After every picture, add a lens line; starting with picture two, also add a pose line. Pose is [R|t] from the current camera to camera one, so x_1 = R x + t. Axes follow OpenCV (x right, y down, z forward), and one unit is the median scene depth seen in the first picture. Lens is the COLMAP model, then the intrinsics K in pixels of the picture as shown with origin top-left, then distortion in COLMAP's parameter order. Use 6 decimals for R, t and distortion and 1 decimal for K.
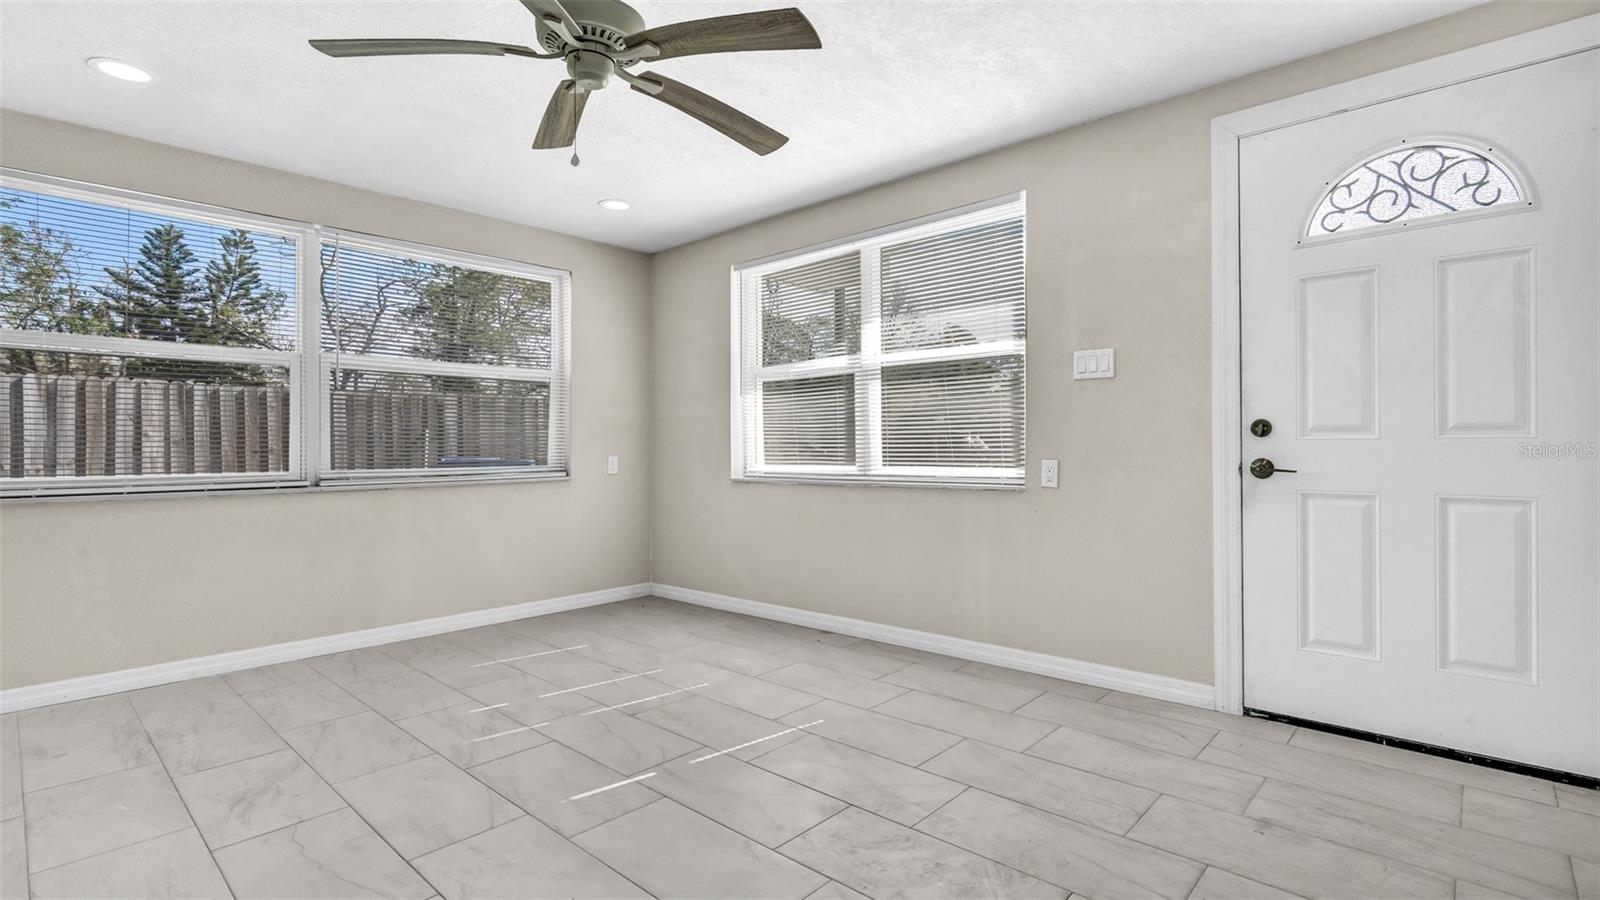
lens RADIAL K [[750.5, 0, 810.8], [0, 750.5, 447.8], [0, 0, 1]] dist [-0.005617, -0.002033]
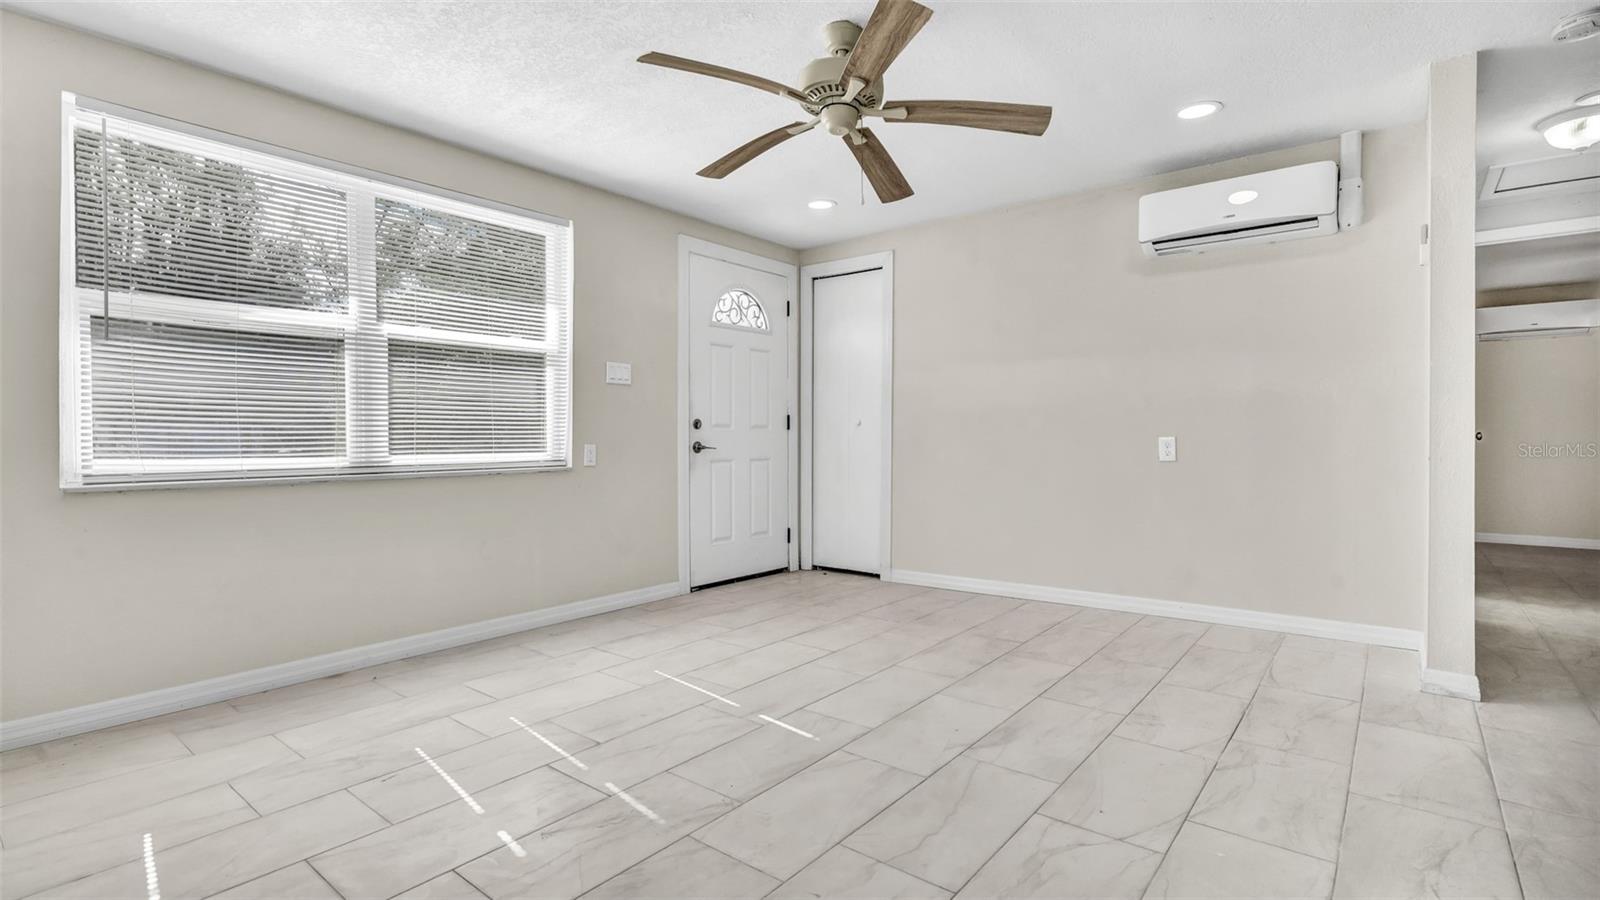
lens RADIAL K [[750.5, 0, 810.8], [0, 750.5, 447.8], [0, 0, 1]] dist [-0.005617, -0.002033]
pose [[-0.075321, -0.008046, 0.997127, -1.066788], [0.002777, 0.999962, 0.008279, 0.013893], [-0.997155, 0.003392, -0.075296, 0.797077]]
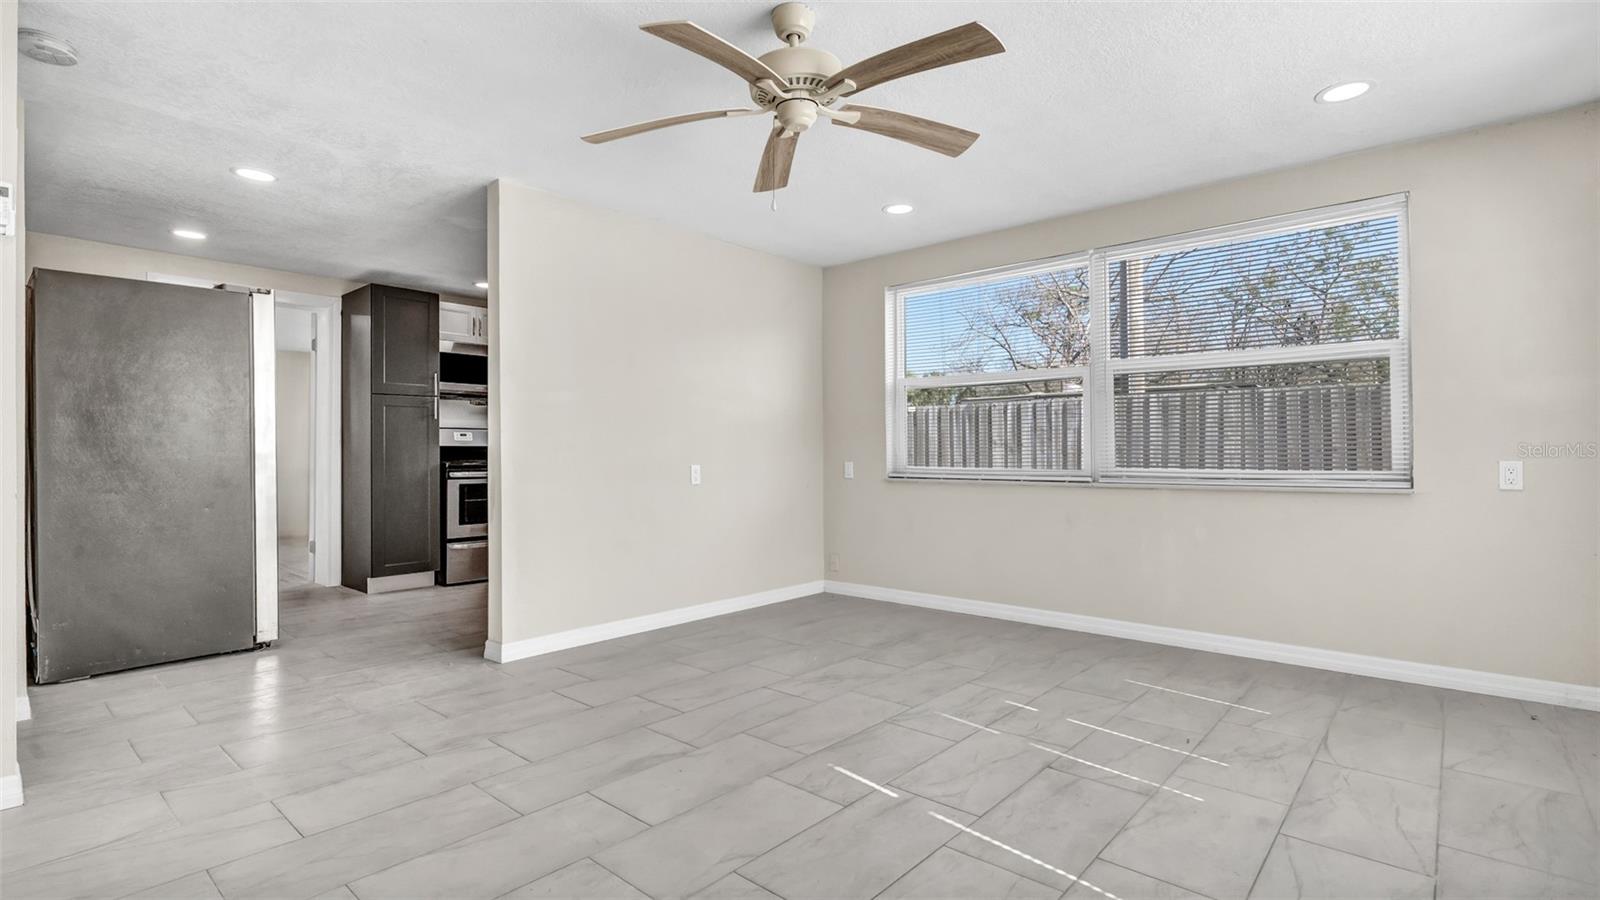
lens RADIAL K [[738.7, 0, 787.1], [0, 738.7, 449.4], [0, 0, 1]] dist [0.000139, -0.000256]
pose [[0.006004, 0.003087, -0.999977, 0.569488], [0.005092, 0.999982, 0.003118, -0.005044], [0.999969, -0.005111, 0.005988, 0.678504]]
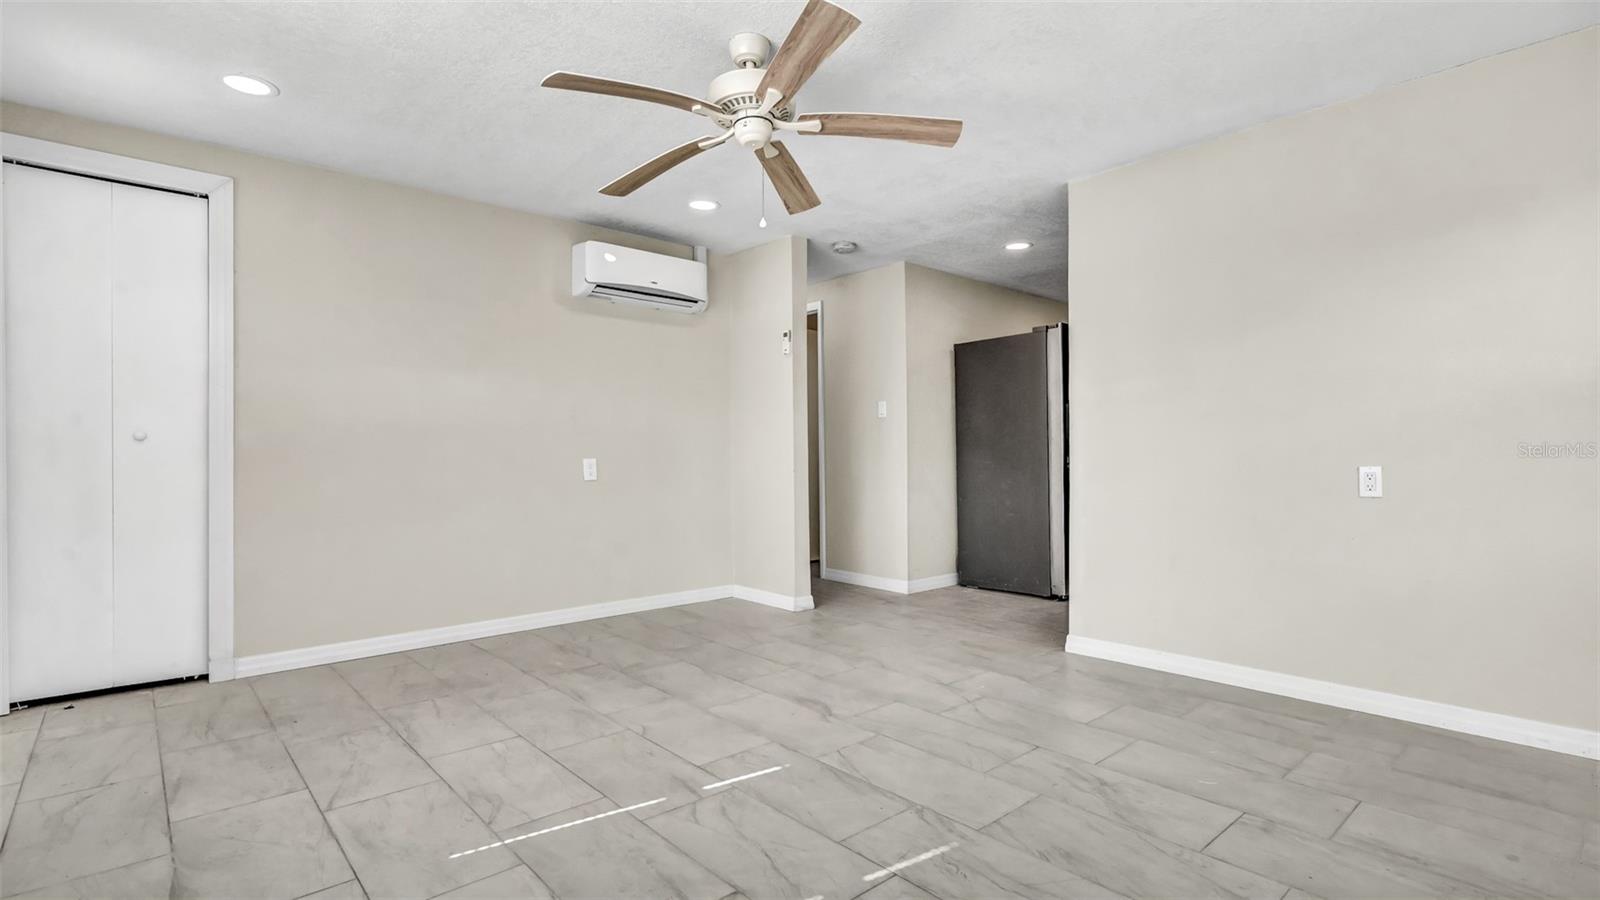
lens RADIAL K [[750.5, 0, 810.8], [0, 750.5, 447.8], [0, 0, 1]] dist [-0.005617, -0.002033]
pose [[-0.995745, 0.015940, 0.090762, -0.344669], [0.014636, 0.999780, -0.015008, 0.014704], [-0.090981, -0.013615, -0.995760, 1.534880]]
